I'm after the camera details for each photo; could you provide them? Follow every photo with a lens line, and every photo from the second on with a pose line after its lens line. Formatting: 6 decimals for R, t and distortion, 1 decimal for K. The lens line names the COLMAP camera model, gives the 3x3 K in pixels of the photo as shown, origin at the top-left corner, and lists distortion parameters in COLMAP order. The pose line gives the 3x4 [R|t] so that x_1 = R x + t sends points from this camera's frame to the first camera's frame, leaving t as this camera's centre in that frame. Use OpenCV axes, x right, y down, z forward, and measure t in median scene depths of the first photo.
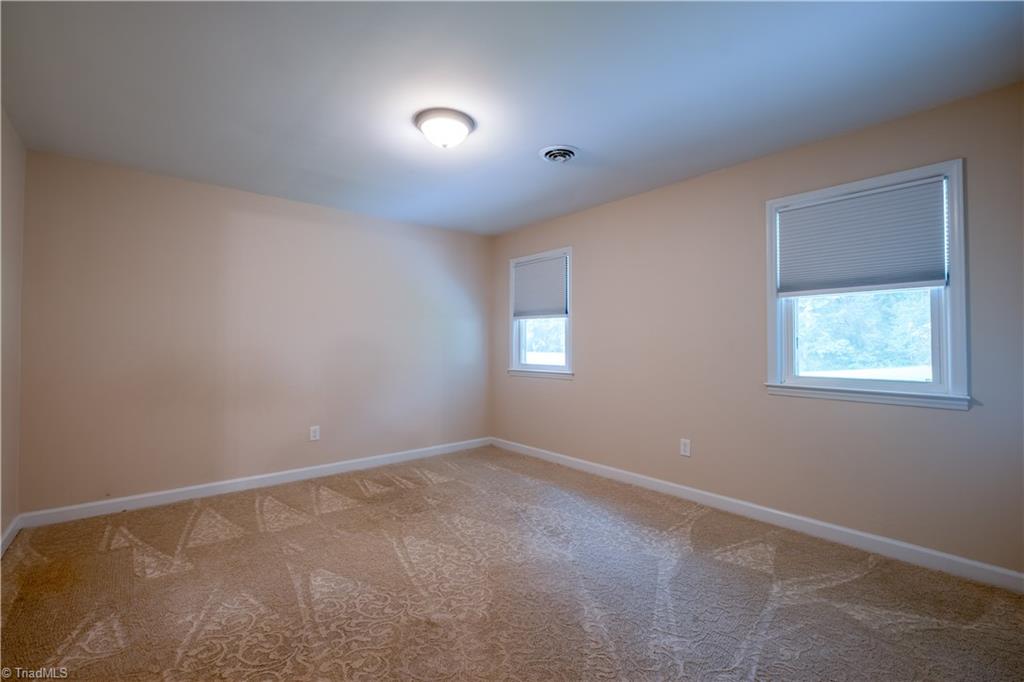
lens RADIAL K [[450.0, 0, 510.4], [0, 450.0, 335.0], [0, 0, 1]] dist [-0.003021, 0.000201]
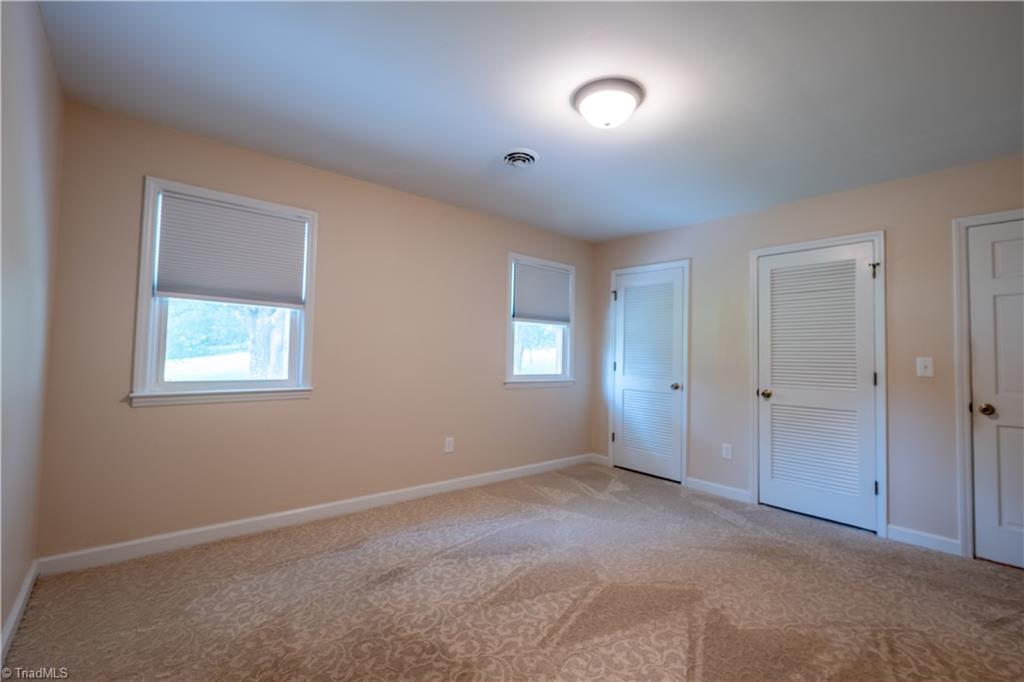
lens RADIAL K [[433.5, 0, 509.0], [0, 433.5, 345.8], [0, 0, 1]] dist [-0.001399, 0.000035]
pose [[0.021357, 0.028572, 0.999364, -0.682104], [-0.037459, 0.998913, -0.027759, 0.029789], [-0.999070, -0.036843, 0.022404, 0.837971]]
